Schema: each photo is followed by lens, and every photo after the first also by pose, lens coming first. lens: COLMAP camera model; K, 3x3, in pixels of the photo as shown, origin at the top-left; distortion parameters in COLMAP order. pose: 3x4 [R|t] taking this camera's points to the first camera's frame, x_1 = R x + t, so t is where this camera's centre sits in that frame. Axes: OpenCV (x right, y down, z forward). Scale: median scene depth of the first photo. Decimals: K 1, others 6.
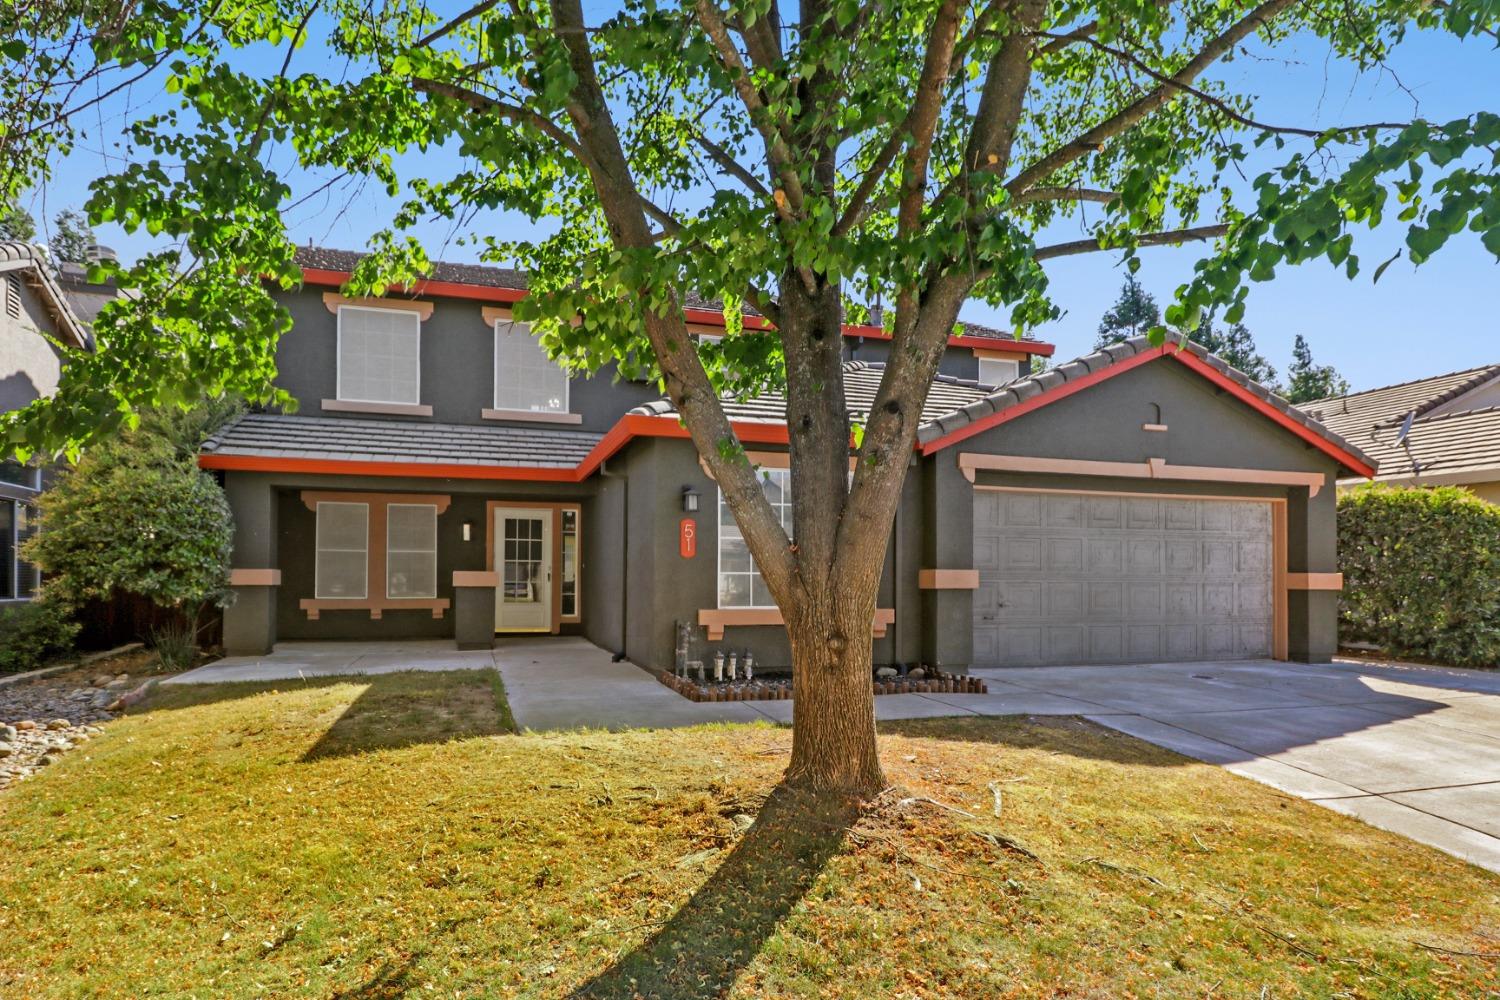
lens RADIAL K [[707.0, 0, 750.2], [0, 707.0, 489.2], [0, 0, 1]] dist [0.001026, 0.000370]
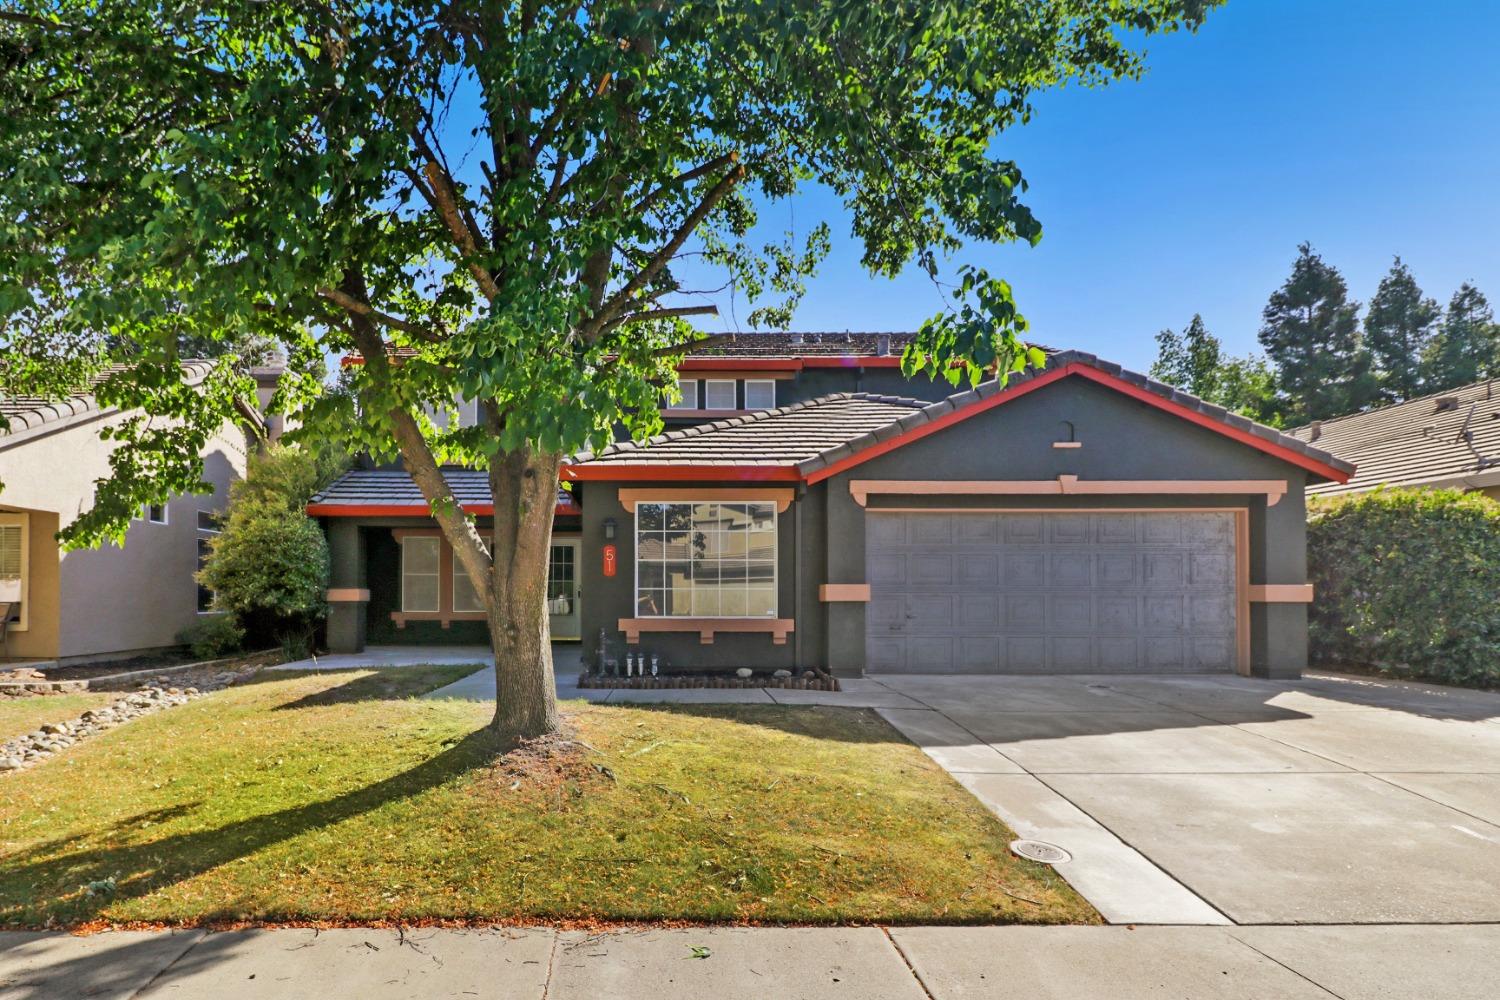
lens RADIAL K [[716.6, 0, 750.0], [0, 716.6, 500.0], [0, 0, 1]] dist [0.000655, 0.000197]
pose [[0.967927, -0.038825, -0.248213, 0.426097], [0.036090, 0.999227, -0.015560, -0.008326], [0.248625, 0.006103, 0.968581, -0.144446]]
